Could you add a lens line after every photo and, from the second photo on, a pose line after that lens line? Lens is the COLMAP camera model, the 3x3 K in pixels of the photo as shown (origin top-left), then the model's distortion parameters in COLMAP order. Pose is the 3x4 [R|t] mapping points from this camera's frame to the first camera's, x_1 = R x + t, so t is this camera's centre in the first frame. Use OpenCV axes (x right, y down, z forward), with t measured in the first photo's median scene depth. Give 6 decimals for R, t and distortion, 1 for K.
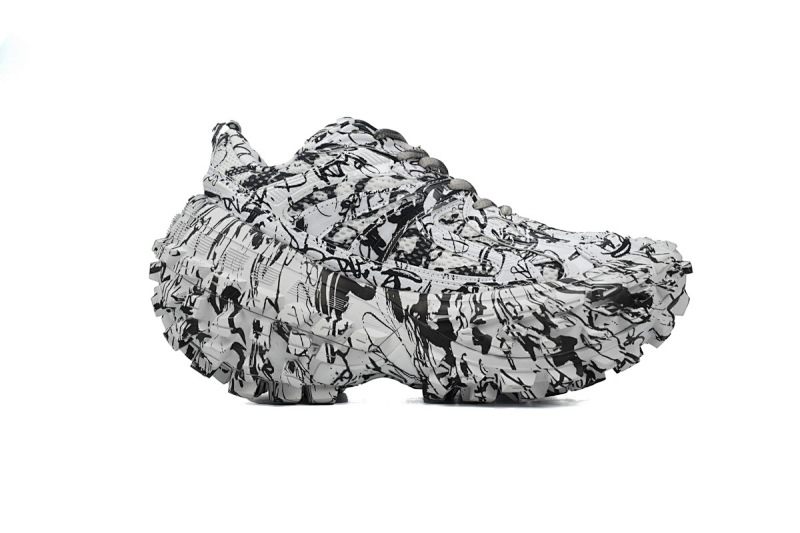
lens RADIAL K [[671.2, 0, 398.5], [0, 671.2, 265.5], [0, 0, 1]] dist [-0.013992, -0.001369]
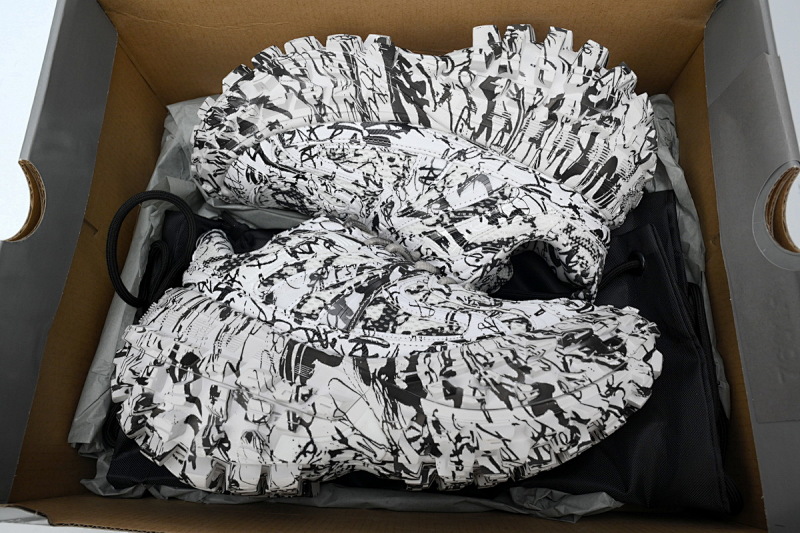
lens RADIAL K [[540.1, 0, 399.1], [0, 540.1, 269.4], [0, 0, 1]] dist [0.012354, 0.000072]
pose [[0.999324, -0.029260, 0.022248, 0.035016], [0.035388, 0.929547, -0.367003, 0.213709], [-0.009942, 0.367542, 0.929954, 0.223799]]
